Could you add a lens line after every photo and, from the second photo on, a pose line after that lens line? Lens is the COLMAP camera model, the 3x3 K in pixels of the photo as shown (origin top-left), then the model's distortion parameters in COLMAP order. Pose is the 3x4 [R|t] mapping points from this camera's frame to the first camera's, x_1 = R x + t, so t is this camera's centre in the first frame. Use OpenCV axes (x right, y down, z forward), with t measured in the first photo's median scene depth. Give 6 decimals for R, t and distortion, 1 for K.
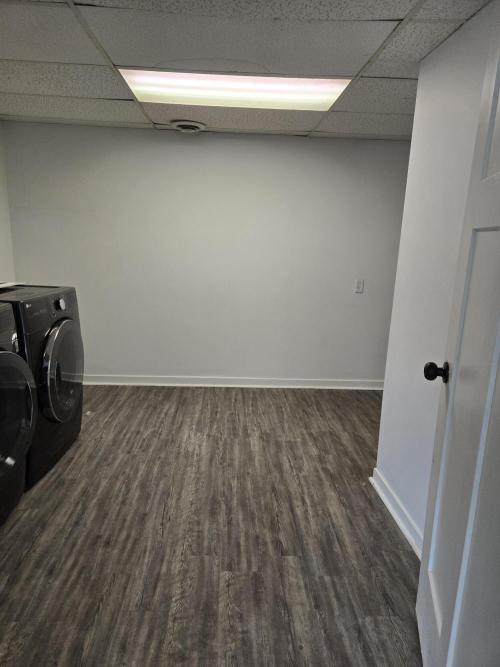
lens RADIAL K [[450.5, 0, 248.8], [0, 450.5, 334.1], [0, 0, 1]] dist [0.055965, -0.039560]
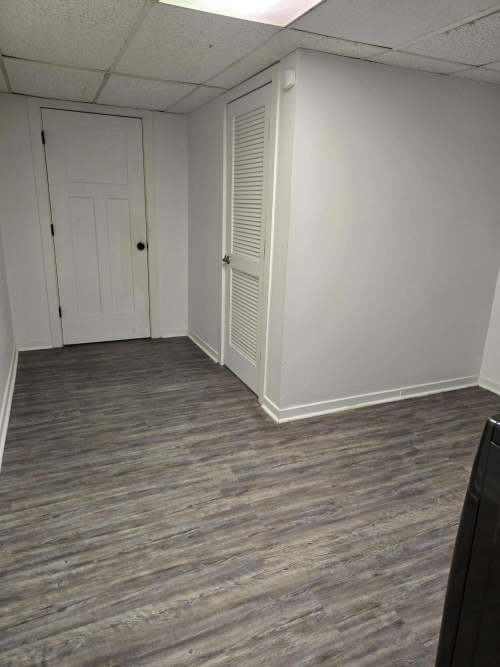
lens RADIAL K [[450.5, 0, 249.1], [0, 450.5, 332.6], [0, 0, 1]] dist [0.055965, -0.039560]
pose [[-0.363295, -0.299559, 0.882202, -0.583382], [0.154117, 0.914532, 0.374003, -0.293310], [-0.918839, 0.271836, -0.286078, 1.236894]]
